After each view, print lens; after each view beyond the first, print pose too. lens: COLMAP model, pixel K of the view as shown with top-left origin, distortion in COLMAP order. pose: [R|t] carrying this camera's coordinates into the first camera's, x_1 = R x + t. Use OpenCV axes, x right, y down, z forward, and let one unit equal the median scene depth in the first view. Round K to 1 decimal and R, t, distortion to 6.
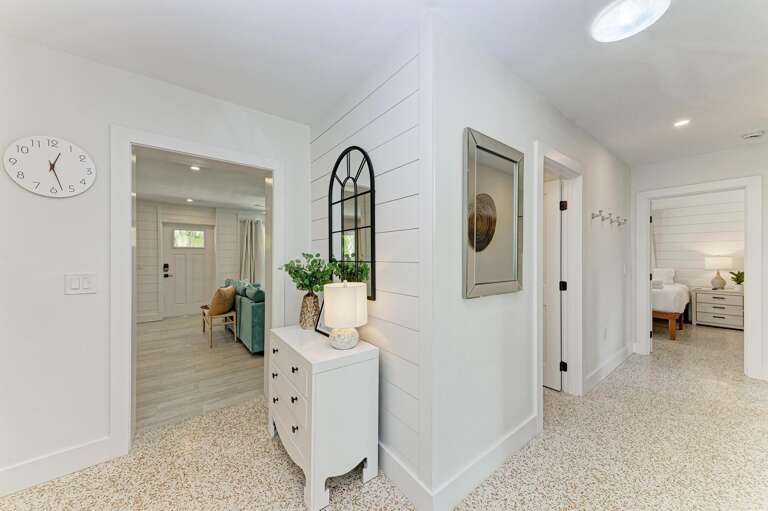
lens RADIAL K [[269.1, 0, 384.7], [0, 269.1, 255.3], [0, 0, 1]] dist [0.002159, 0.000138]
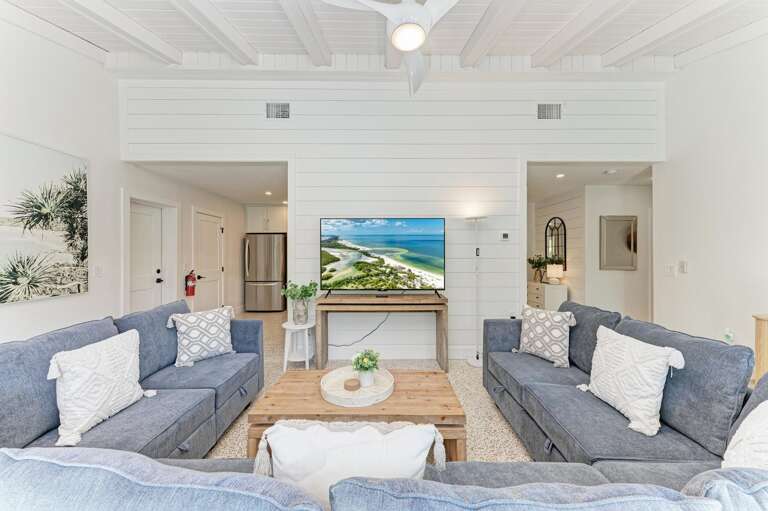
lens RADIAL K [[269.1, 0, 384.7], [0, 269.1, 255.1], [0, 0, 1]] dist [0.002159, 0.000138]
pose [[0.798748, 0.001326, -0.601664, 0.134798], [0.000372, 0.999996, 0.002698, -0.015336], [0.601665, -0.002379, 0.798745, -2.260128]]
